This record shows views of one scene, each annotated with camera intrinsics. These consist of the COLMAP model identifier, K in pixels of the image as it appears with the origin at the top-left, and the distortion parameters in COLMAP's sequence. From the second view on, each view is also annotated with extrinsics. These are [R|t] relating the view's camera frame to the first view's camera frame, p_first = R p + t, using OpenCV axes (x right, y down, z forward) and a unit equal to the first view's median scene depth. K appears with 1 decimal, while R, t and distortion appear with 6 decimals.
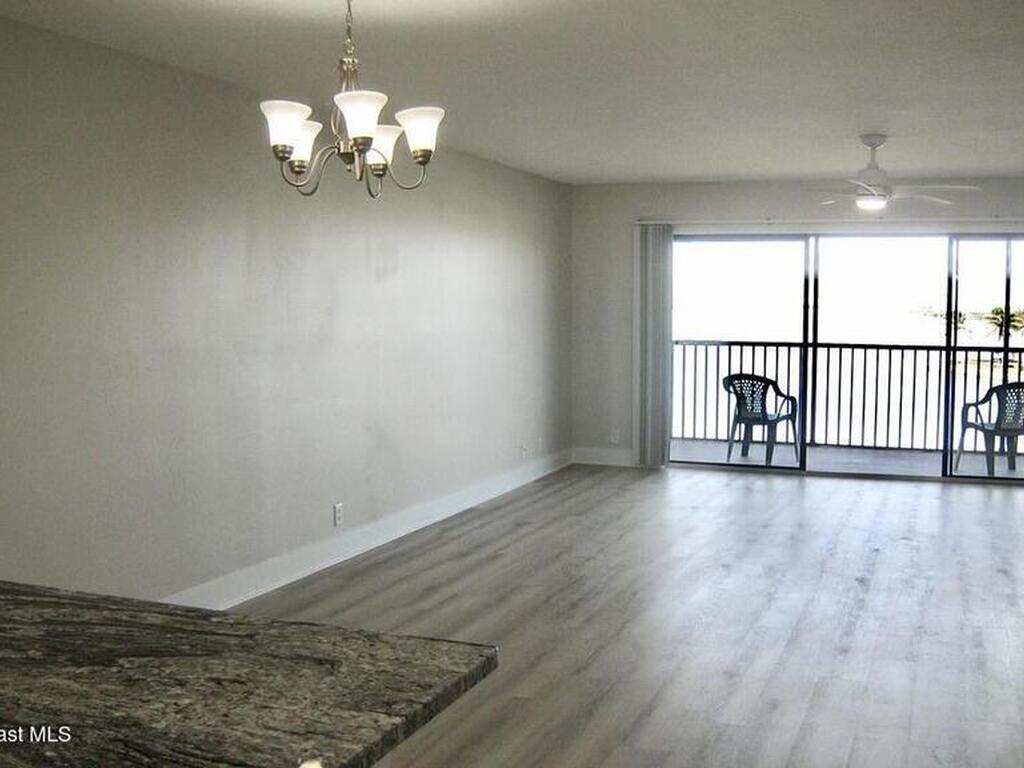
lens RADIAL K [[1131.8, 0, 512.0], [0, 1131.8, 384.0], [0, 0, 1]] dist [-0.141514, 0.023152]
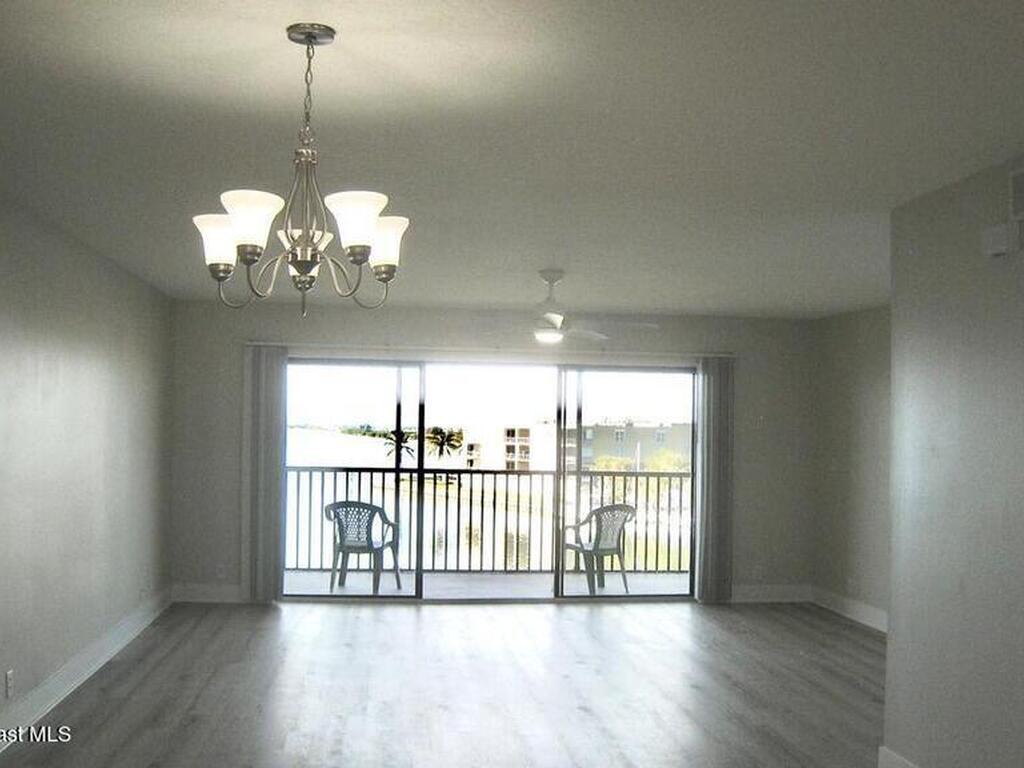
lens RADIAL K [[1131.8, 0, 512.0], [0, 1131.8, 384.0], [0, 0, 1]] dist [-0.141514, 0.023152]
pose [[0.883901, 0.028873, 0.466782, -0.134759], [0.020518, 0.994737, -0.100383, -0.009548], [-0.467224, 0.098306, 0.878657, 0.068735]]
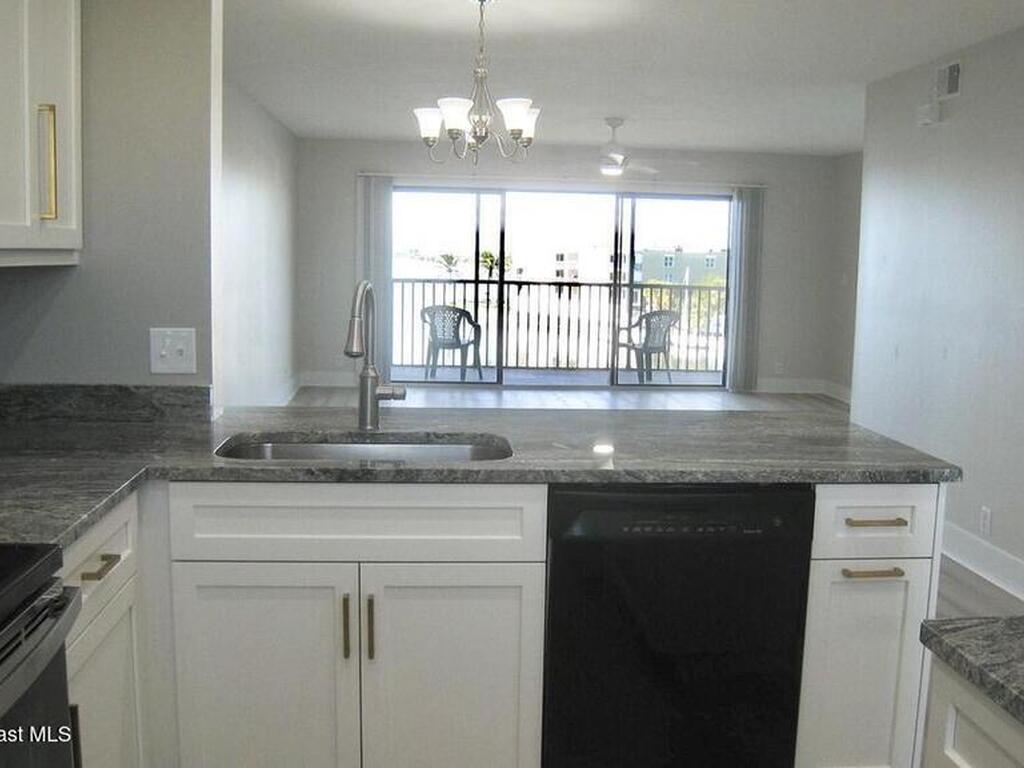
lens RADIAL K [[1131.8, 0, 512.0], [0, 1131.8, 384.0], [0, 0, 1]] dist [-0.141514, 0.023152]
pose [[0.902944, -0.034875, 0.428341, -0.248289], [0.013136, 0.998476, 0.053604, 0.010952], [-0.429557, -0.042774, 0.902026, -0.107474]]
